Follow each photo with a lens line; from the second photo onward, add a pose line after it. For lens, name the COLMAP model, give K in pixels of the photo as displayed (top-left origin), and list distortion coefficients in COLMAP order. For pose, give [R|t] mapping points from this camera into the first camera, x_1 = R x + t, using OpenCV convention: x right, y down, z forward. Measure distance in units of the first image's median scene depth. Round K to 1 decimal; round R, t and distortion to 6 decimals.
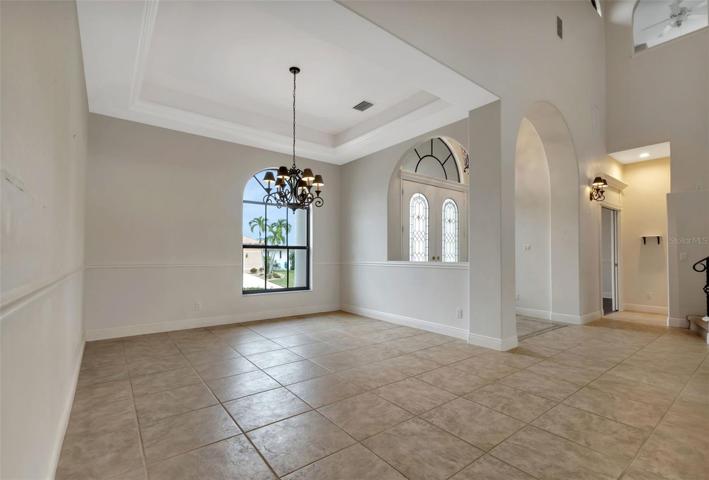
lens RADIAL K [[319.4, 0, 353.7], [0, 319.4, 245.1], [0, 0, 1]] dist [0.004150, -0.000233]
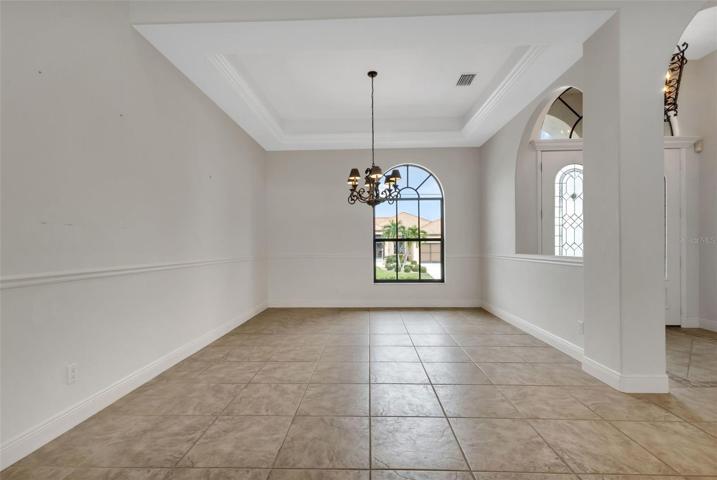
lens RADIAL K [[320.6, 0, 358.4], [0, 320.6, 242.6], [0, 0, 1]] dist [0.009354, -0.000627]
pose [[0.776999, -0.014814, -0.629327, 0.335835], [0.029012, 0.999503, 0.012292, -0.002191], [0.628833, -0.027809, 0.777043, 0.099864]]
